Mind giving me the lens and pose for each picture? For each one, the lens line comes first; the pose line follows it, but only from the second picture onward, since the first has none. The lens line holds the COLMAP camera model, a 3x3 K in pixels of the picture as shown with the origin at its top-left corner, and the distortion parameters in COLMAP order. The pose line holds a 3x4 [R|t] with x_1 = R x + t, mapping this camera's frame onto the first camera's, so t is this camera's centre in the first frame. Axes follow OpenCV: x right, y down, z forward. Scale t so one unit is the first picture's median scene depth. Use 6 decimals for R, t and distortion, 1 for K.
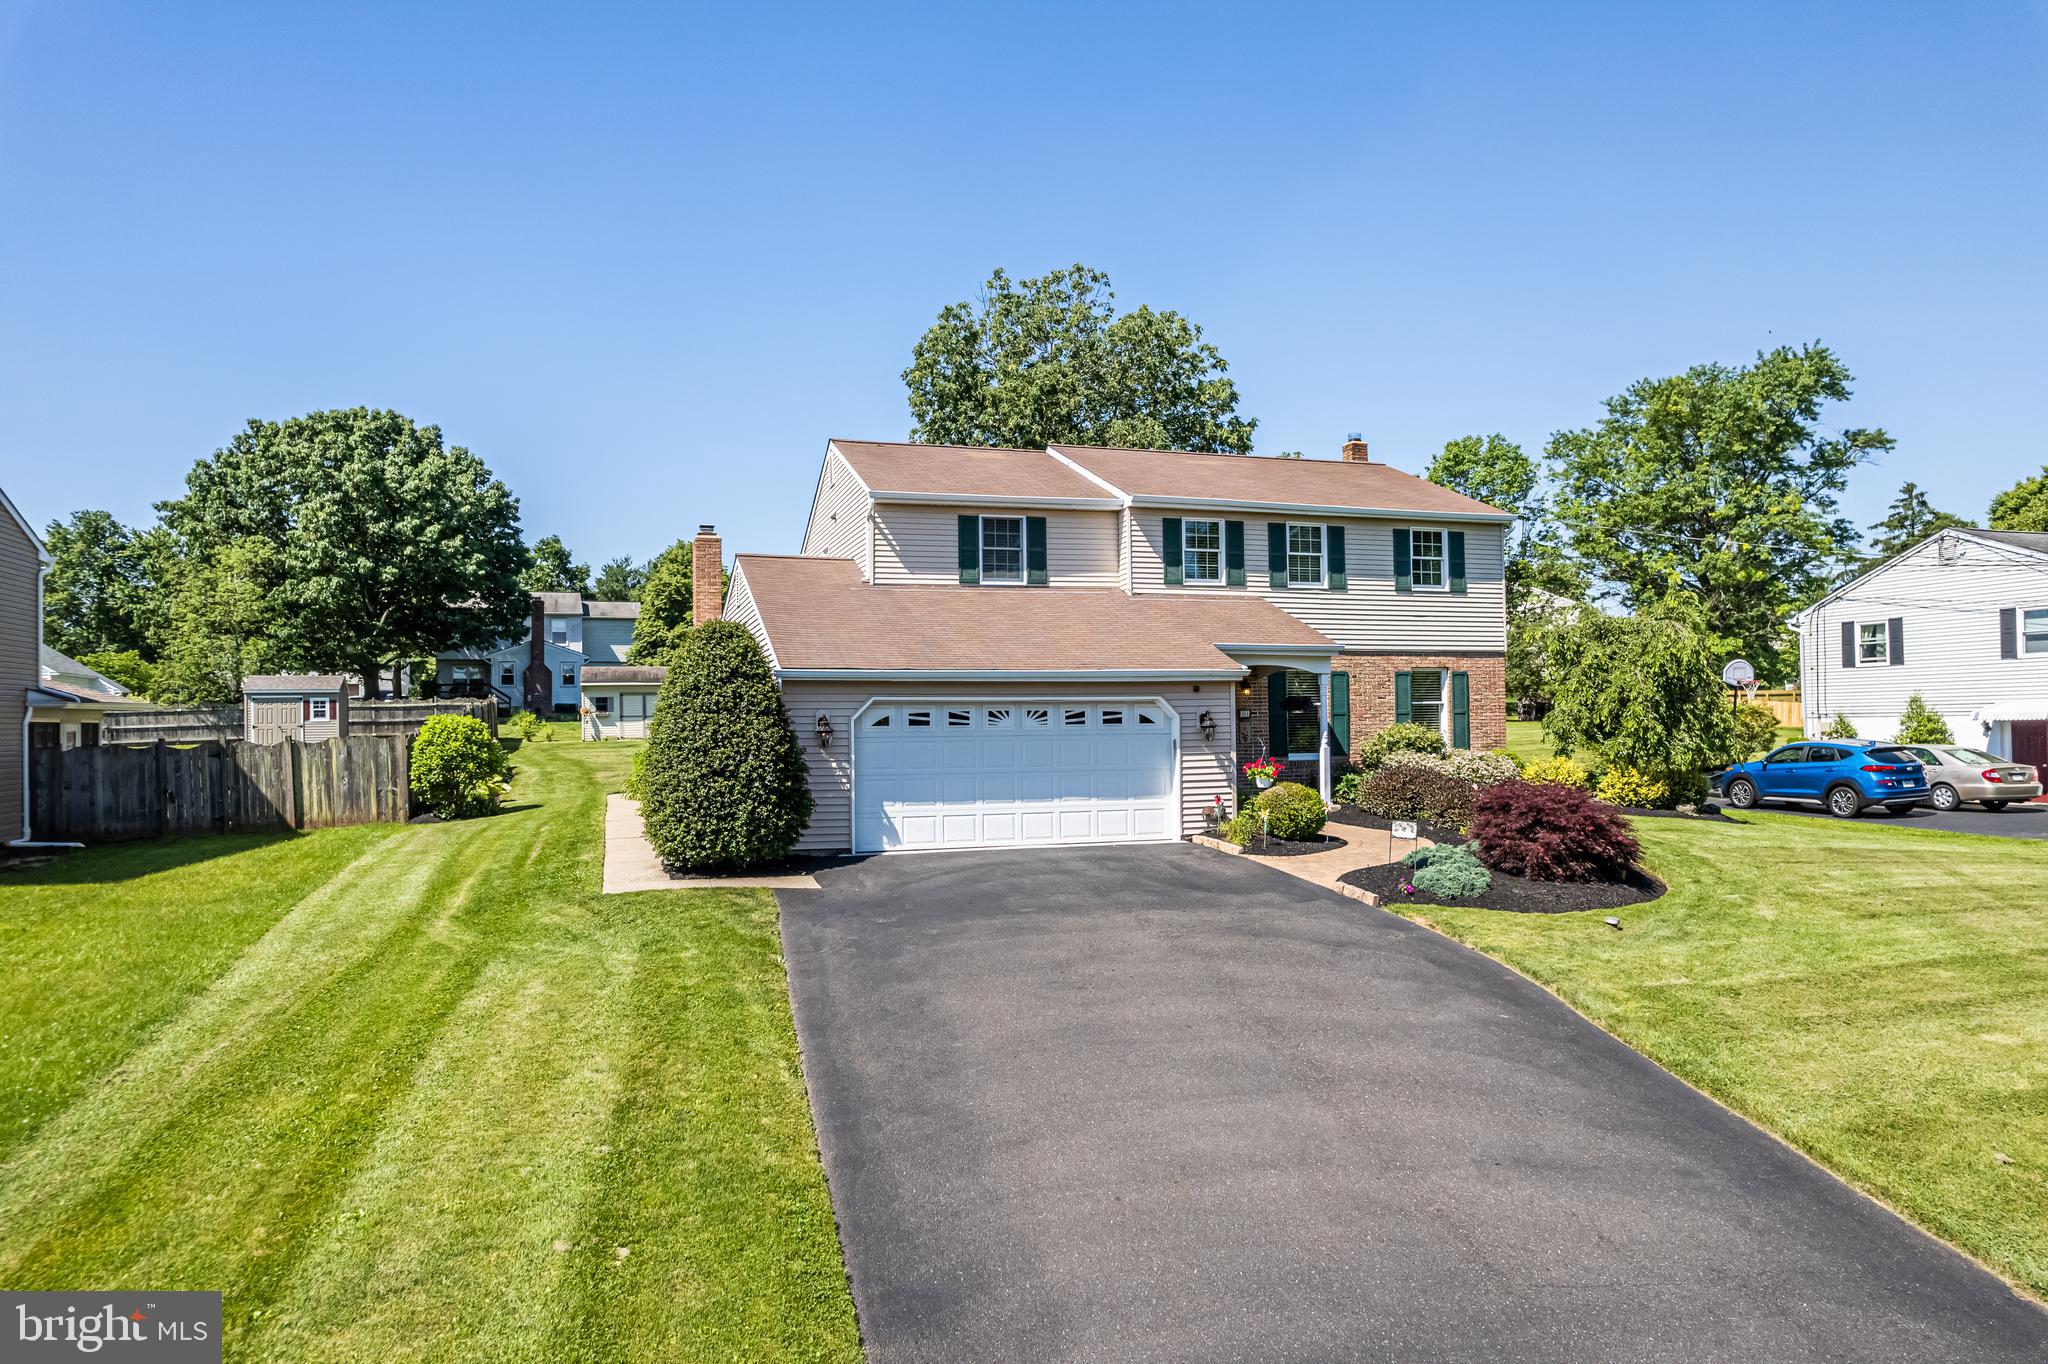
lens RADIAL K [[1307.5, 0, 1037.0], [0, 1307.5, 695.8], [0, 0, 1]] dist [-0.068618, 0.060420]
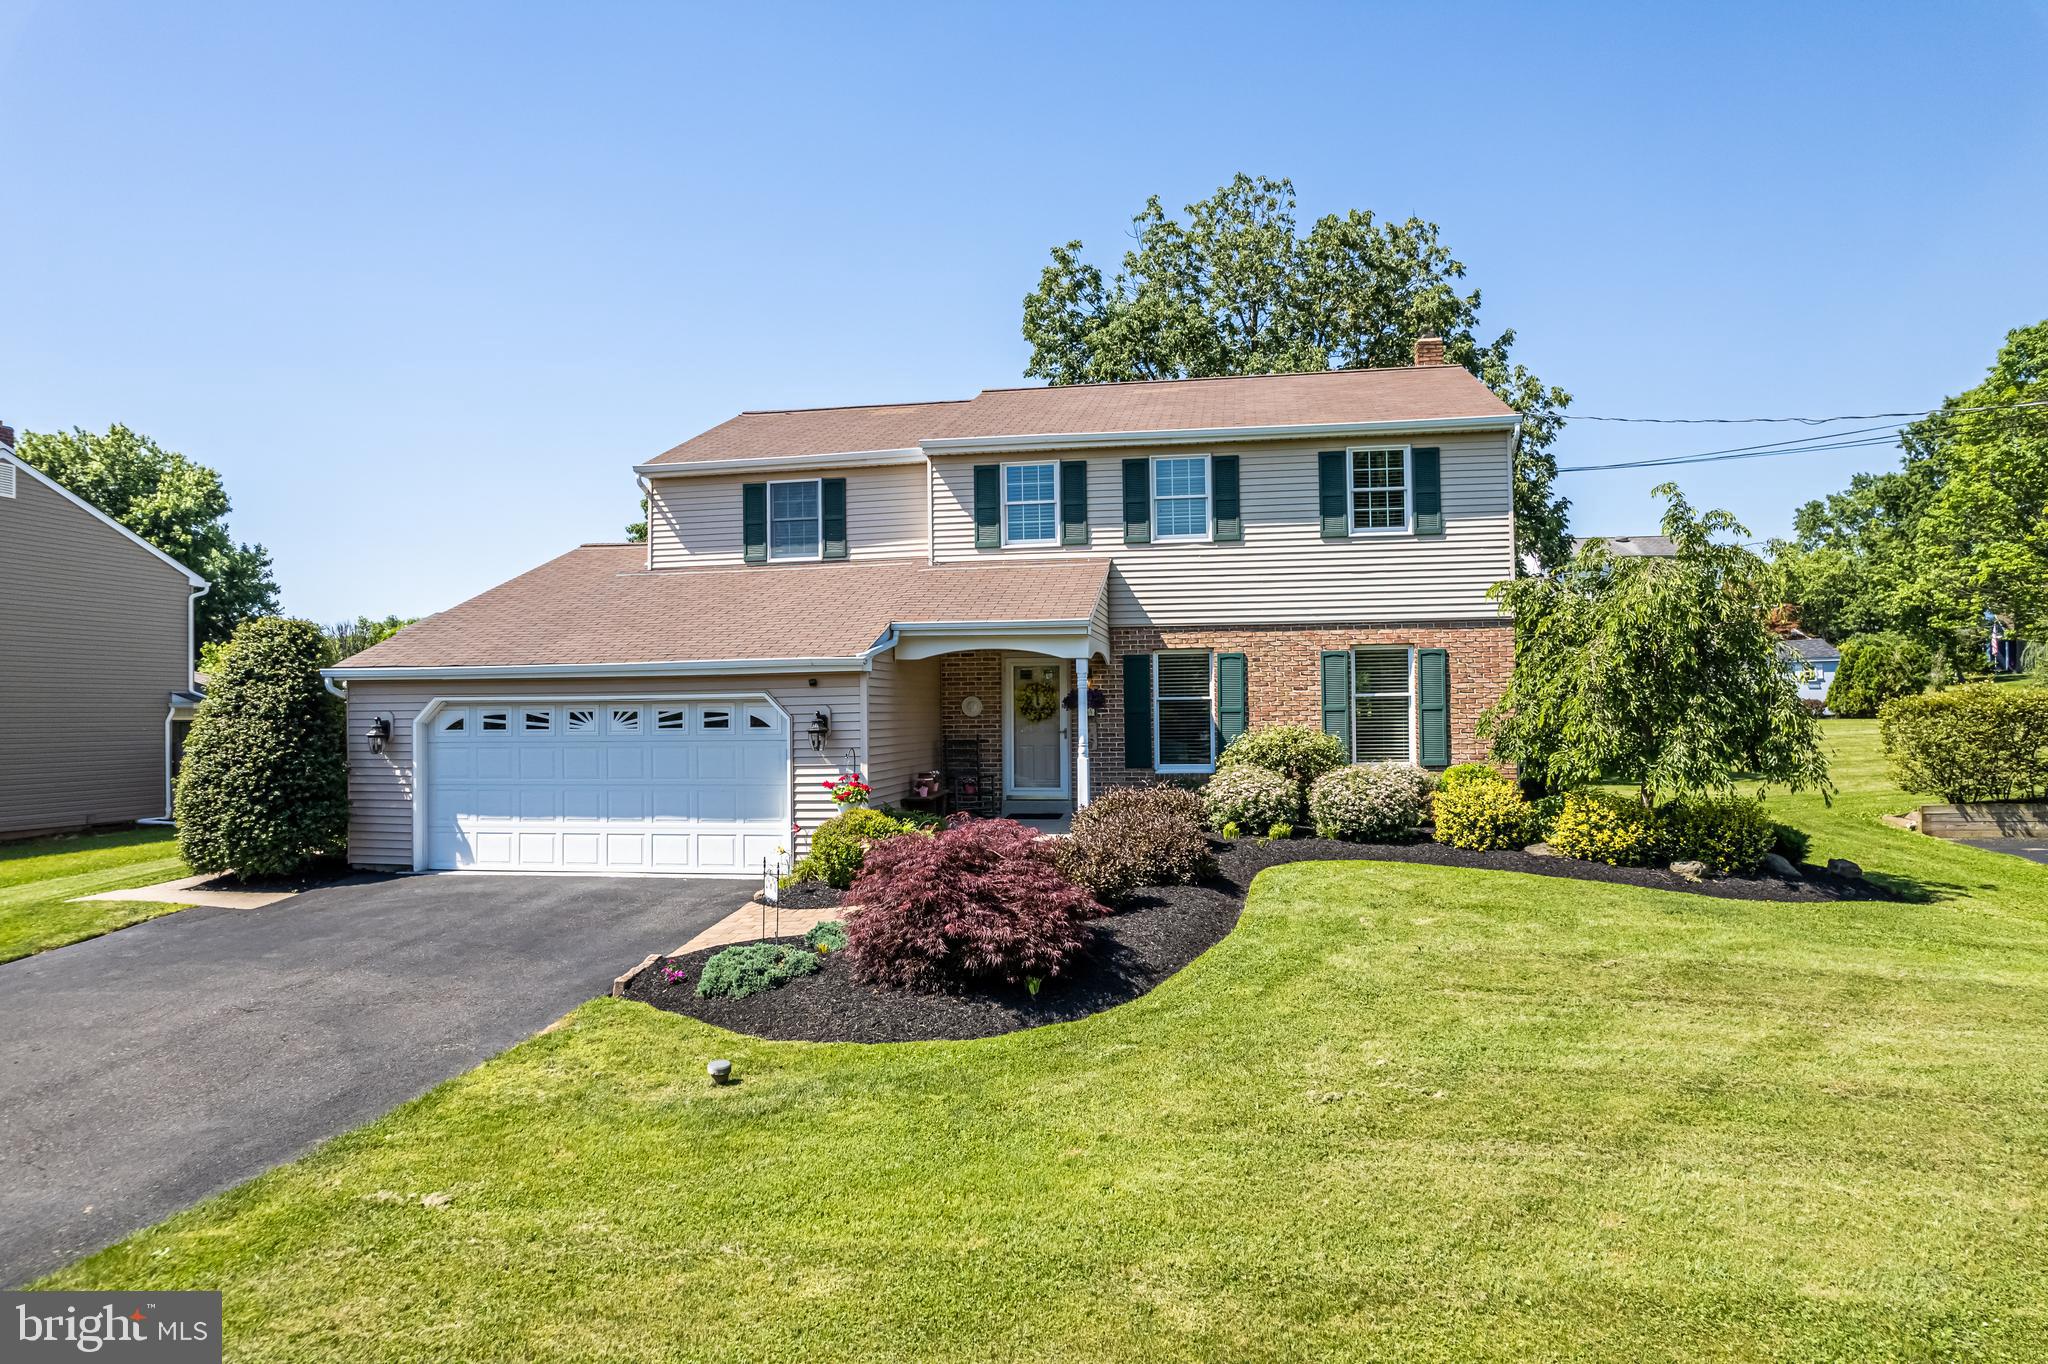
lens RADIAL K [[1310.7, 0, 1030.8], [0, 1310.7, 698.1], [0, 0, 1]] dist [-0.051904, 0.001965]
pose [[0.884964, -0.006453, -0.465615, 0.472753], [0.011303, 0.999907, 0.007625, -0.000566], [0.465522, -0.012011, 0.884955, 0.294239]]
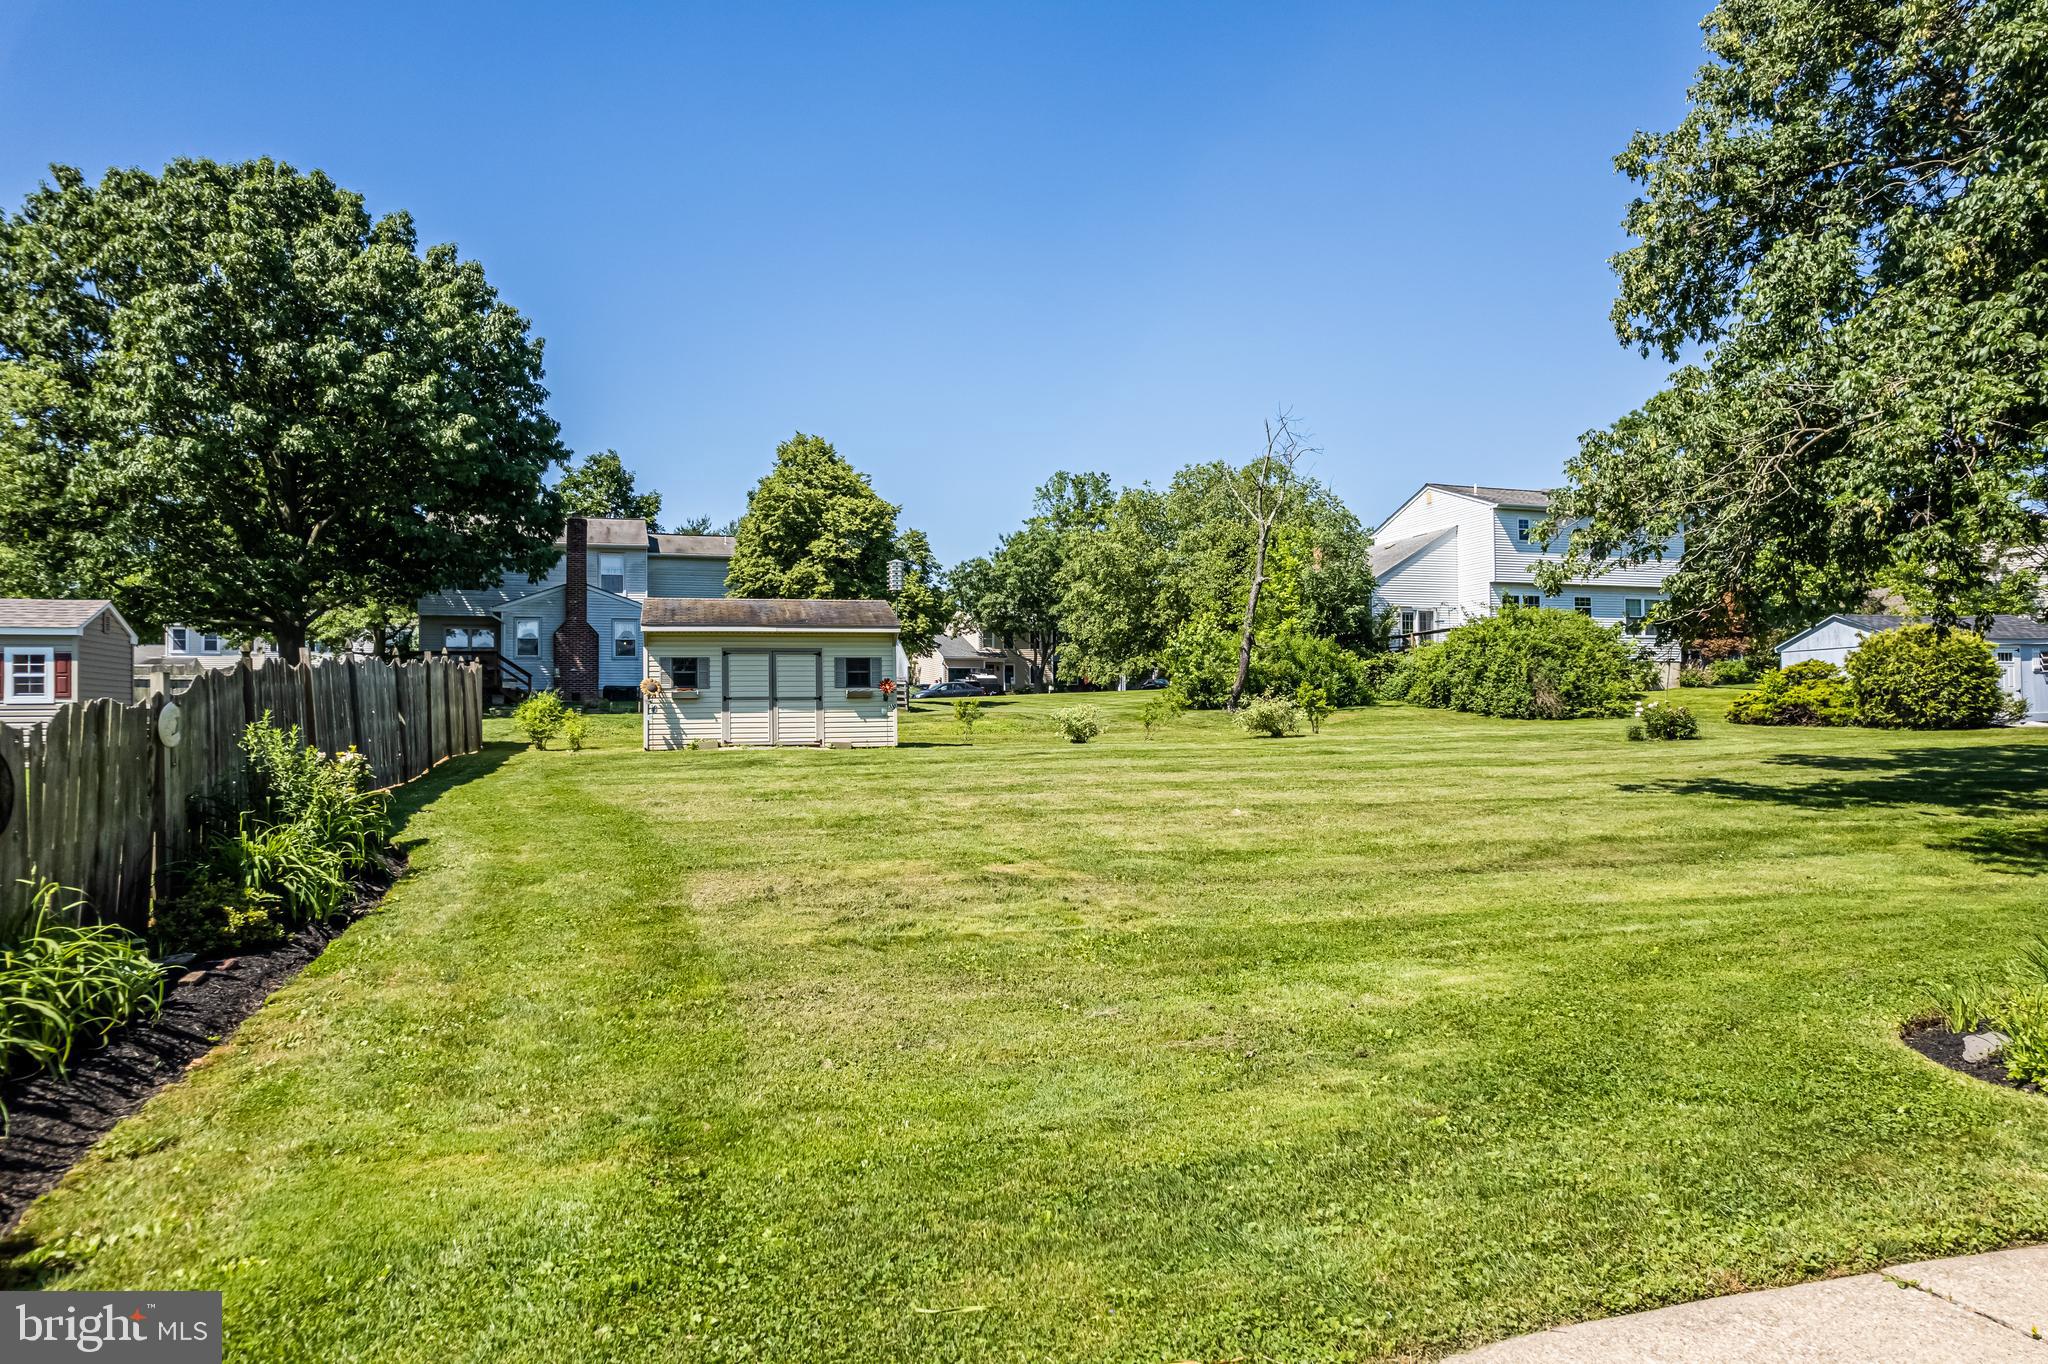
lens RADIAL K [[1307.5, 0, 1037.0], [0, 1307.5, 695.8], [0, 0, 1]] dist [-0.068618, 0.060420]
pose [[0.998852, 0.002232, -0.047850, -0.396820], [-0.002324, 0.999996, -0.001862, 0.033500], [0.047846, 0.001971, 0.998853, 1.145723]]
